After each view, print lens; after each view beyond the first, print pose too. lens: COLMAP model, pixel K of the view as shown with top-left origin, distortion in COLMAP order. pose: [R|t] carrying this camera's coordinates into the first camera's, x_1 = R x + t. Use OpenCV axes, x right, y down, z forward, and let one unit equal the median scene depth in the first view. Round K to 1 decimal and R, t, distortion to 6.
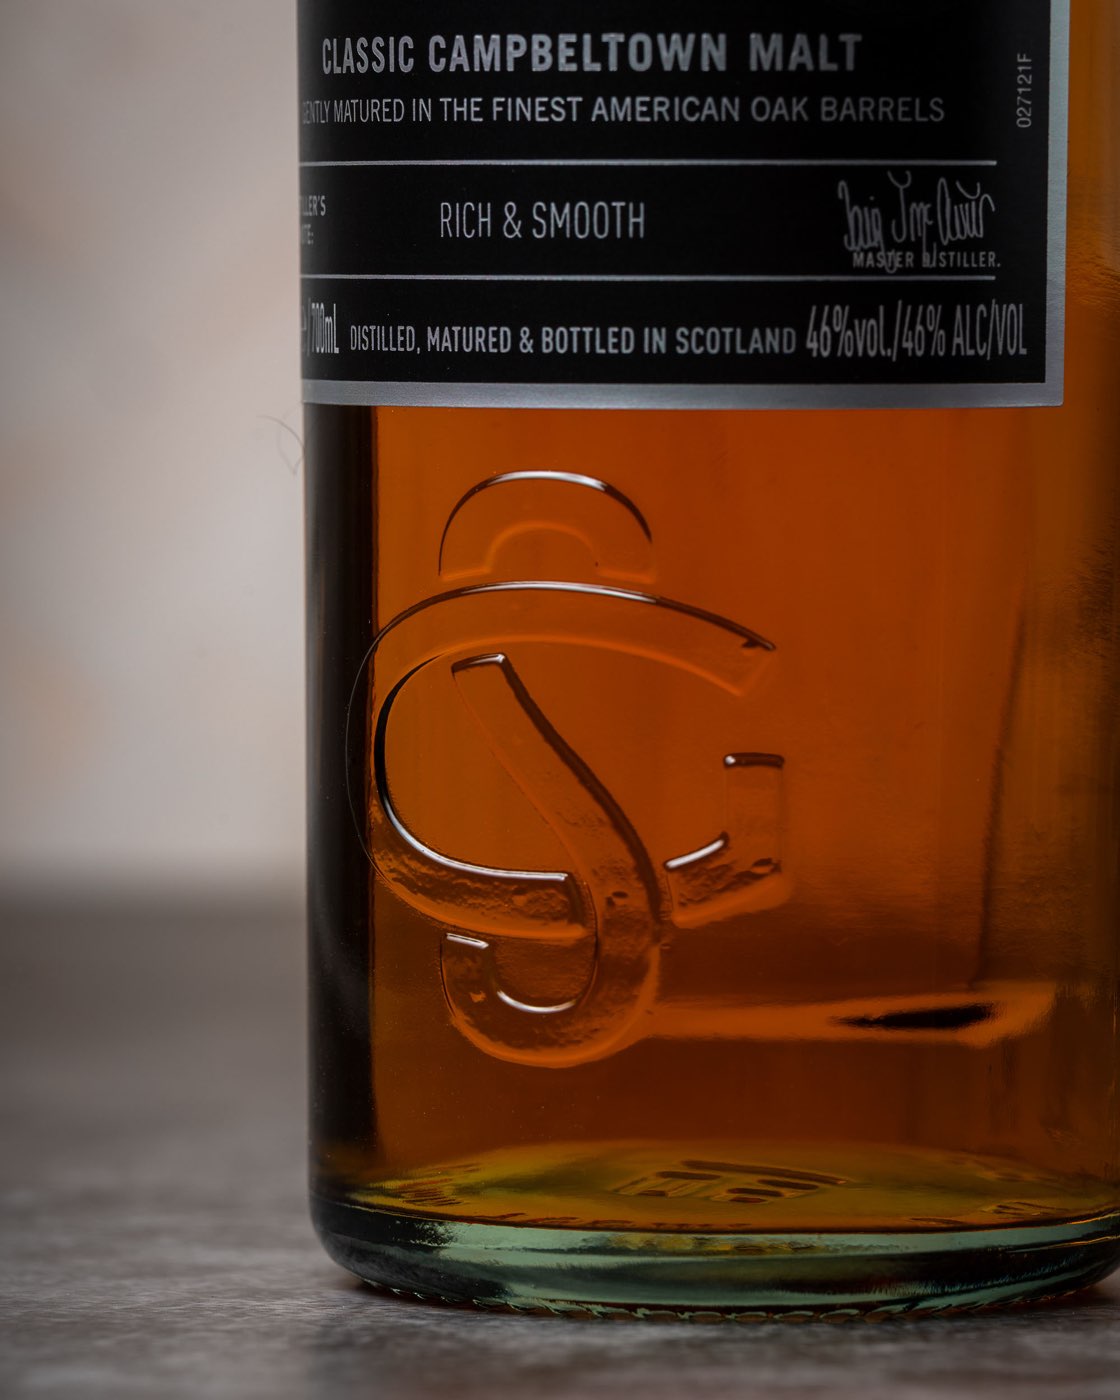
lens RADIAL K [[9967.0, 0, 560.0], [0, 9967.0, 700.0], [0, 0, 1]] dist [0.370300, -25.295103]
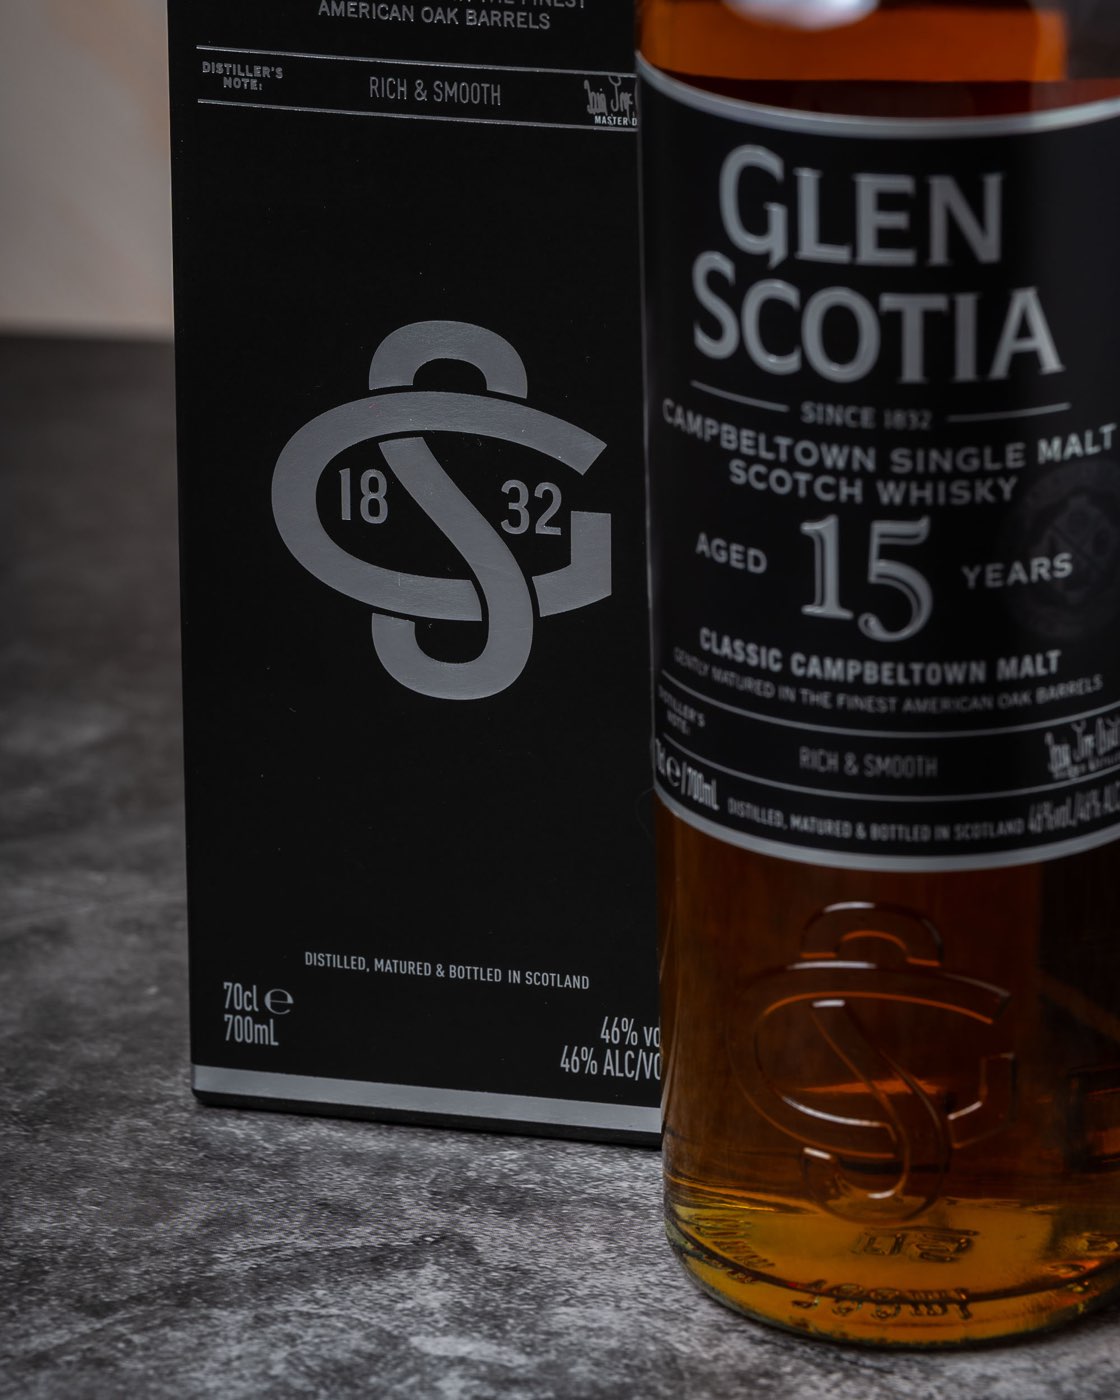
lens RADIAL K [[9967.0, 0, 560.0], [0, 9967.0, 700.0], [0, 0, 1]] dist [0.370300, -25.295103]
pose [[0.966606, -0.102291, 0.234966, -0.446175], [0.026063, 0.951367, 0.306955, -0.575822], [-0.254938, -0.290580, 0.922264, -0.531608]]
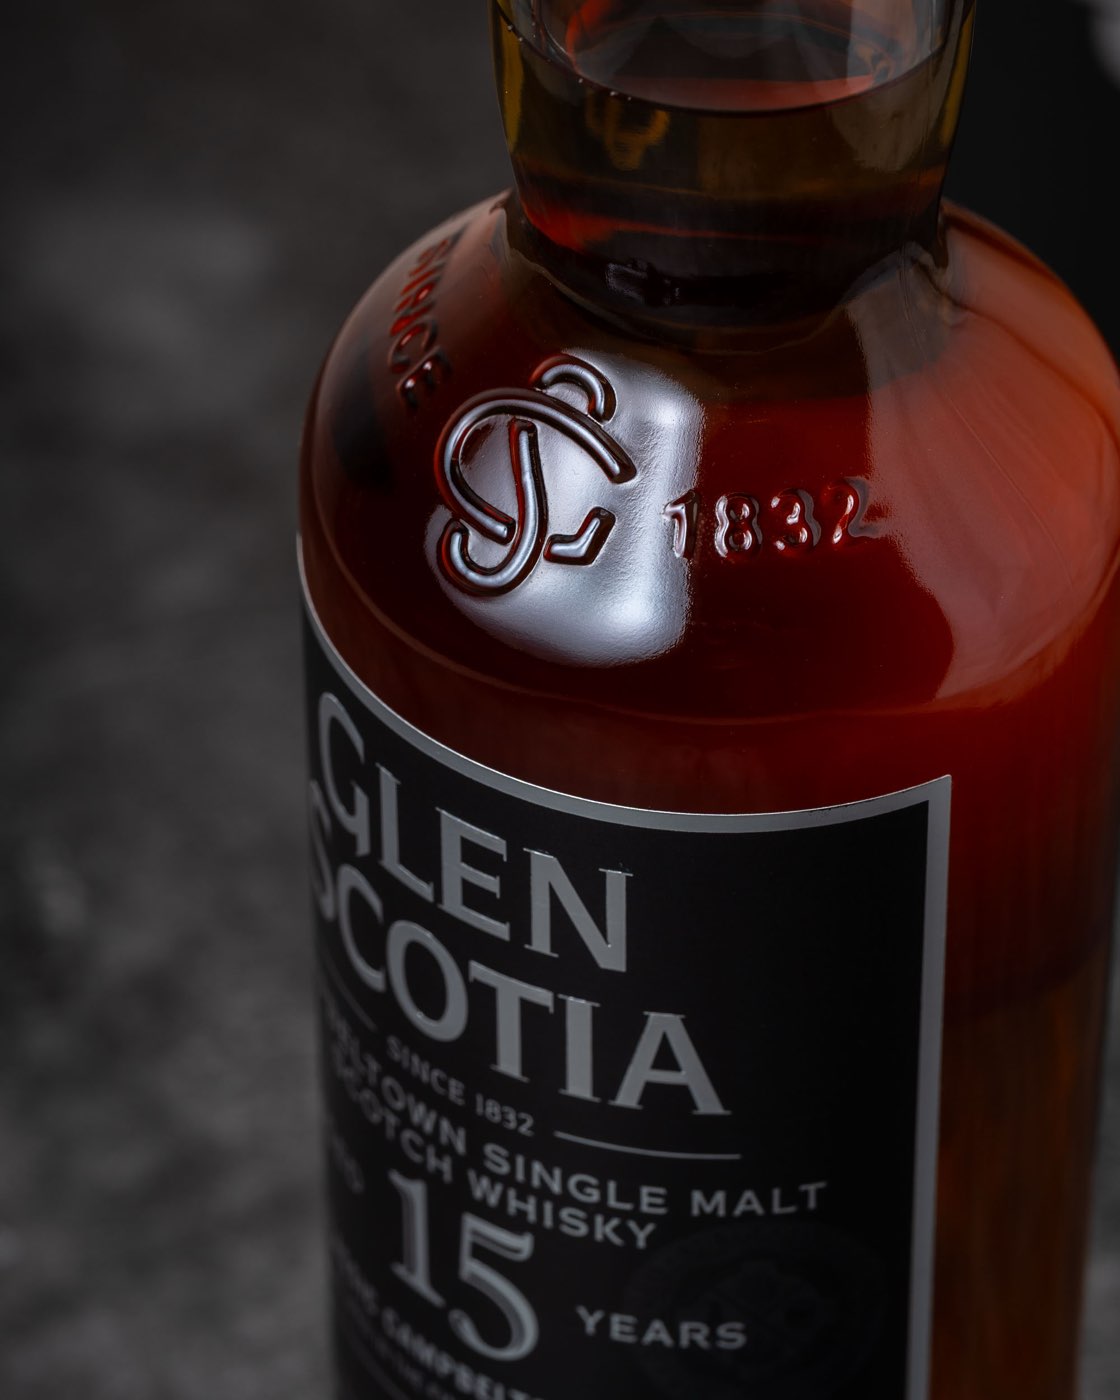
lens RADIAL K [[9967.0, 0, 560.0], [0, 9967.0, 700.0], [0, 0, 1]] dist [0.370300, -25.295103]
pose [[0.976787, 0.135041, -0.166286, 0.192128], [-0.006232, 0.793852, 0.608079, -0.836588], [0.214122, -0.592927, 0.776266, 0.145194]]
